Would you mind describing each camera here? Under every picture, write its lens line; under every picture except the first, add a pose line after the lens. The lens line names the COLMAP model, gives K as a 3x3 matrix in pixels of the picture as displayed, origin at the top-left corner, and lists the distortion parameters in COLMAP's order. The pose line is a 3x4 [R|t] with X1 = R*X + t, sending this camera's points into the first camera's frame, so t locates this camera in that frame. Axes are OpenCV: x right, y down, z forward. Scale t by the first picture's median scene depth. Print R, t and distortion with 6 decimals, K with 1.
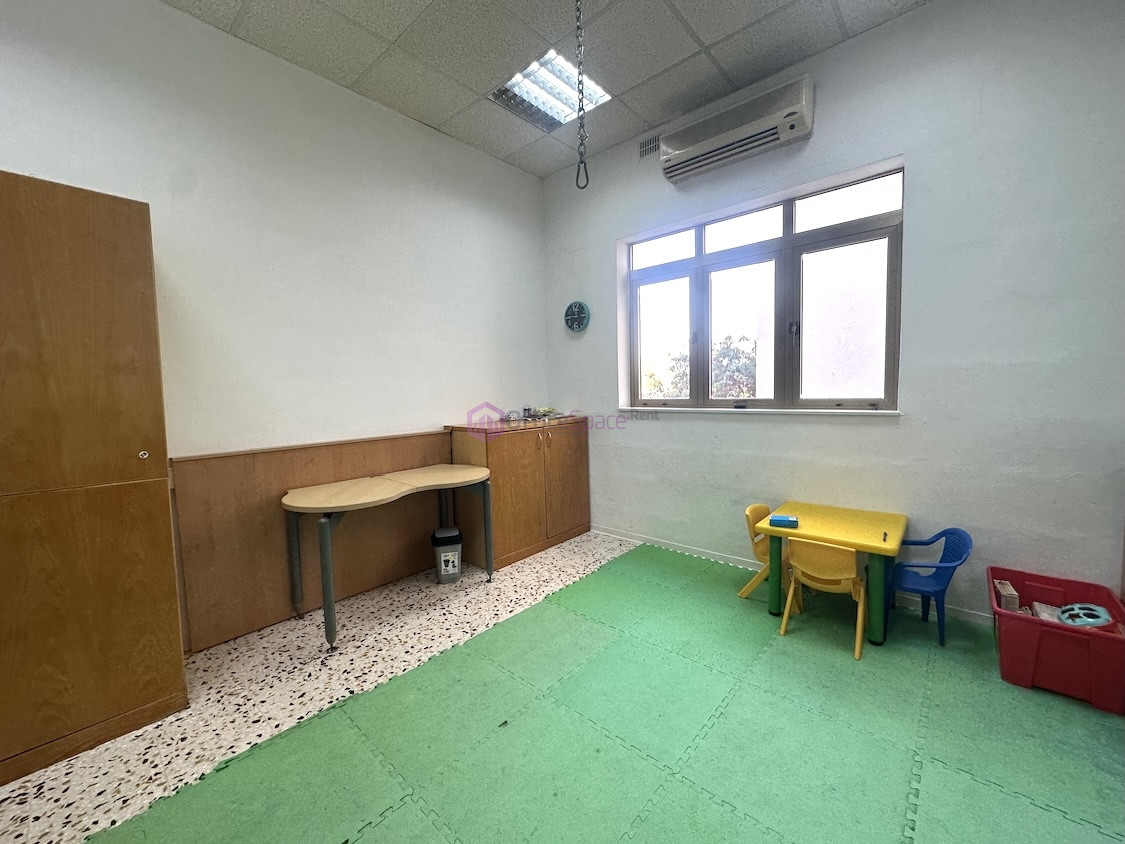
lens RADIAL K [[450.2, 0, 563.0], [0, 450.2, 420.1], [0, 0, 1]] dist [0.002790, -0.000112]
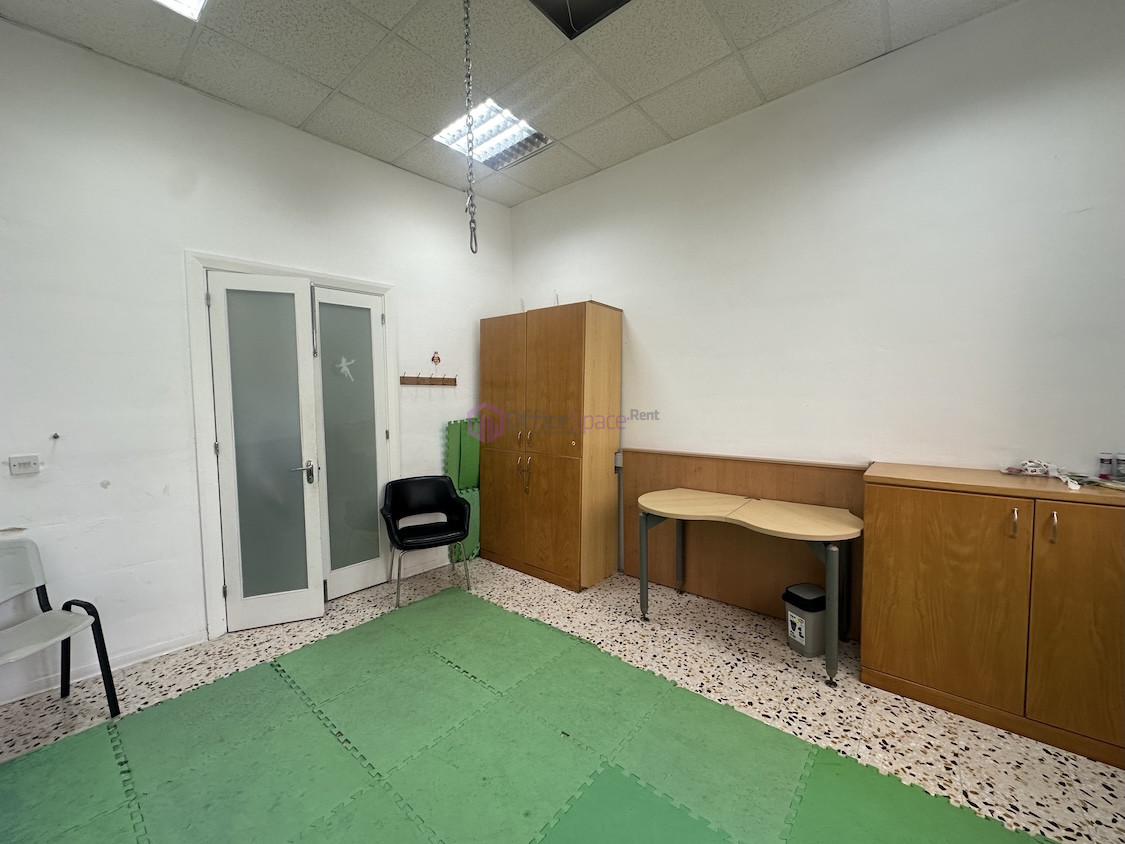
lens RADIAL K [[450.2, 0, 563.1], [0, 450.2, 421.6], [0, 0, 1]] dist [0.002790, -0.000112]
pose [[0.027617, 0.087682, -0.995766, 0.556612], [-0.057811, 0.994618, 0.085978, -0.106381], [0.997946, 0.055191, 0.032537, 0.578335]]
